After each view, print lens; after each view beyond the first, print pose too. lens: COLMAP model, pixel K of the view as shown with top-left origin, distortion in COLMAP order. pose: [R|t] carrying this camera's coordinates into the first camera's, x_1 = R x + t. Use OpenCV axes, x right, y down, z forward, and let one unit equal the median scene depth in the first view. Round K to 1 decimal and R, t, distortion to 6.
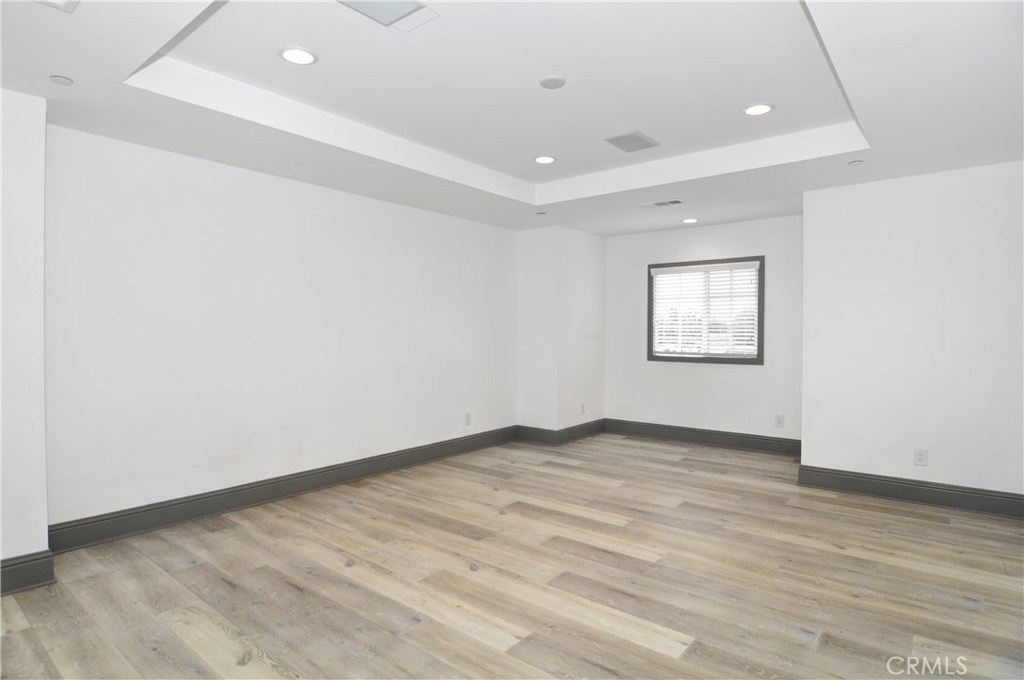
lens RADIAL K [[551.3, 0, 505.9], [0, 551.3, 329.1], [0, 0, 1]] dist [-0.012543, -0.005123]
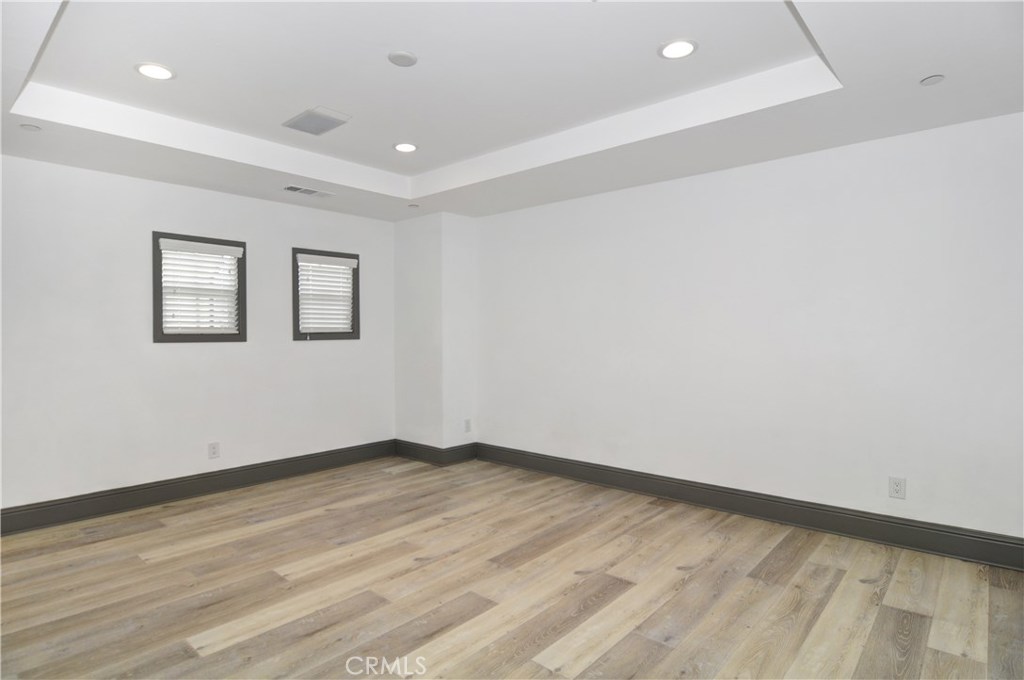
lens RADIAL K [[551.3, 0, 516.7], [0, 551.3, 344.8], [0, 0, 1]] dist [-0.012543, -0.005123]
pose [[-0.032502, 0.024962, -0.999160, 0.763457], [0.004236, 0.999683, 0.024837, -0.000753], [0.999463, -0.003425, -0.032598, 0.954213]]
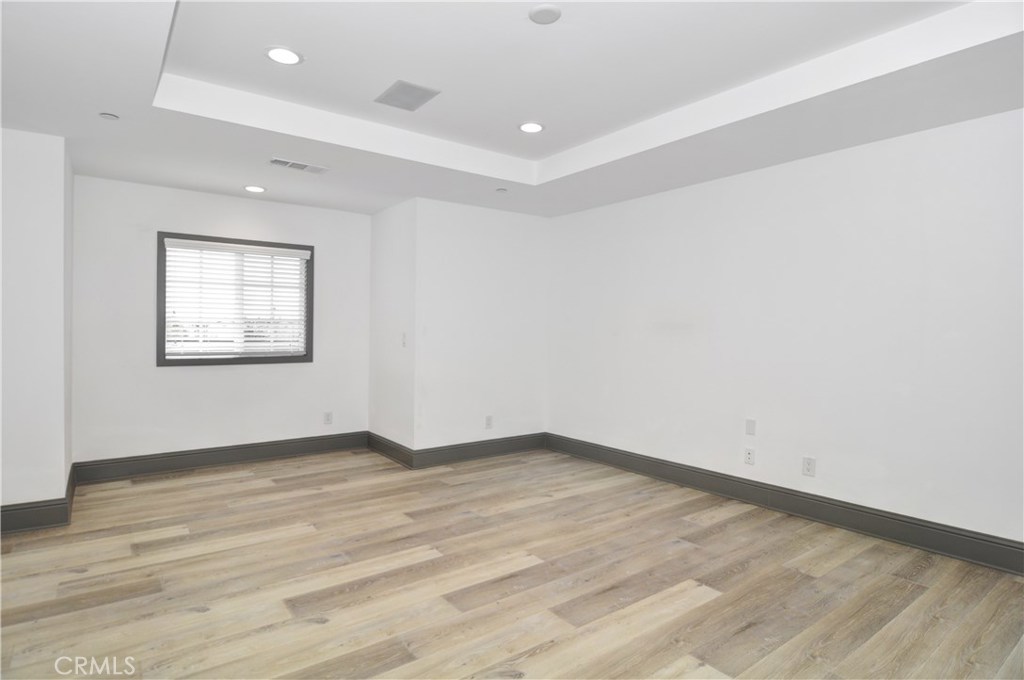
lens RADIAL K [[551.3, 0, 519.5], [0, 551.3, 337.2], [0, 0, 1]] dist [-0.012543, -0.005123]
pose [[0.234330, -0.014428, 0.972050, -0.552437], [-0.007311, 0.999835, 0.016603, 0.006900], [-0.972130, -0.010997, 0.234186, 0.656701]]
